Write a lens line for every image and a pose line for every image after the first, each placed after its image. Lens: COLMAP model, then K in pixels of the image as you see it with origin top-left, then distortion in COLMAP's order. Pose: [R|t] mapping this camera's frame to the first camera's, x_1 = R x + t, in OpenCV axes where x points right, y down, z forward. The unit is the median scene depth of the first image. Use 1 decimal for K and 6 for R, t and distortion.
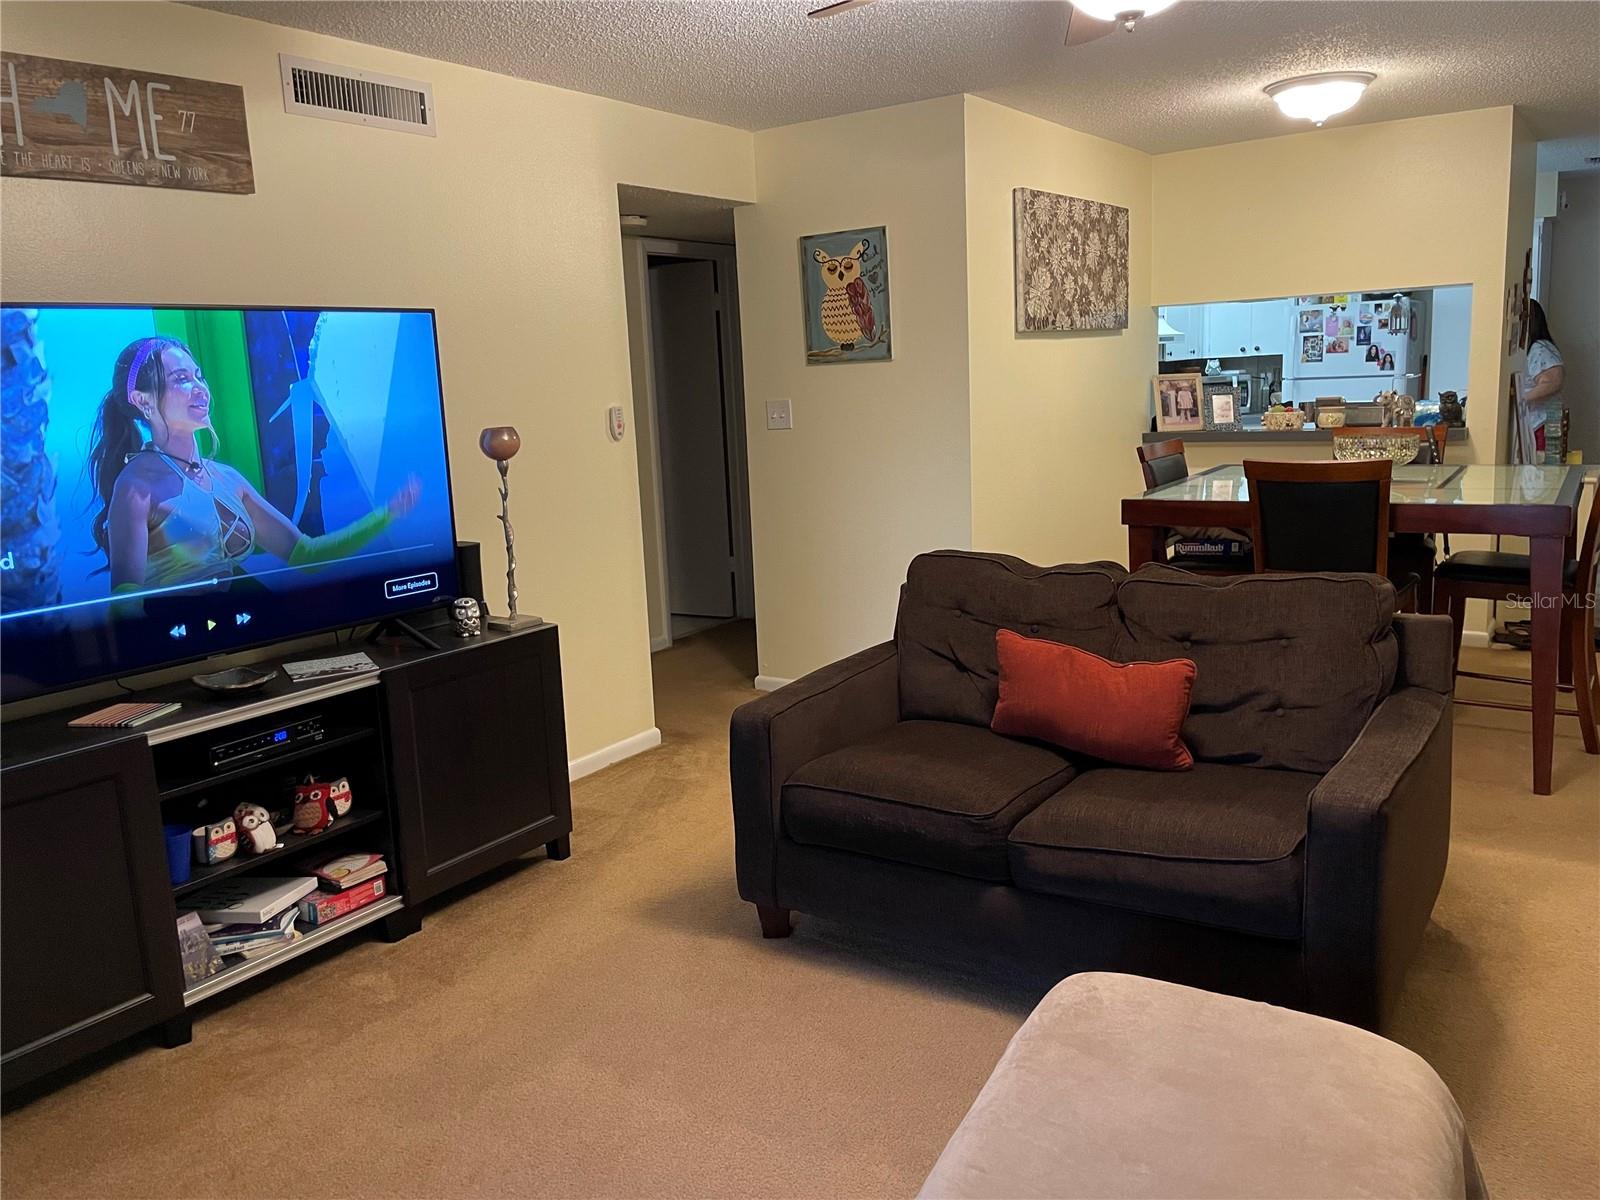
lens RADIAL K [[1265.8, 0, 801.8], [0, 1265.8, 594.9], [0, 0, 1]] dist [0.056486, -0.063117]
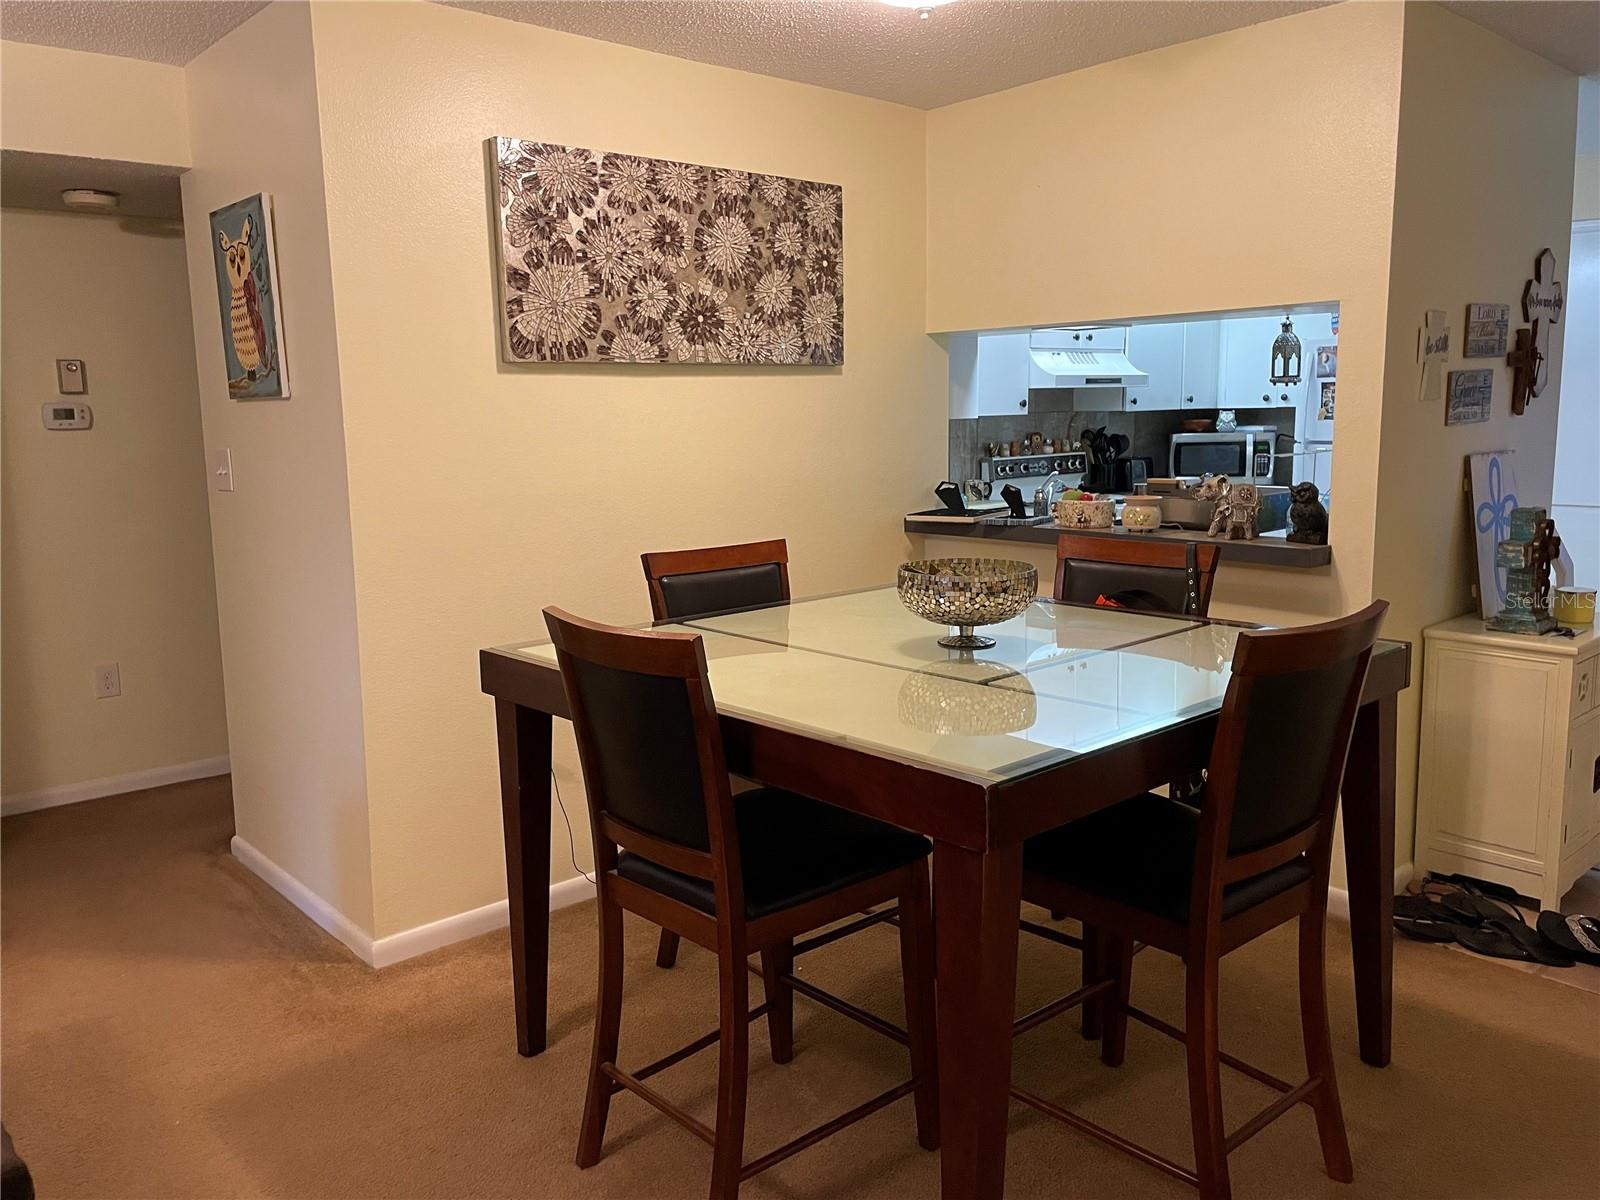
lens RADIAL K [[1265.8, 0, 804.6], [0, 1265.8, 601.0], [0, 0, 1]] dist [0.056486, -0.063117]
pose [[0.970095, 0.071016, -0.232103, 0.433071], [-0.074350, 0.997216, -0.005639, -0.085675], [0.231057, 0.022727, 0.972675, 0.374111]]
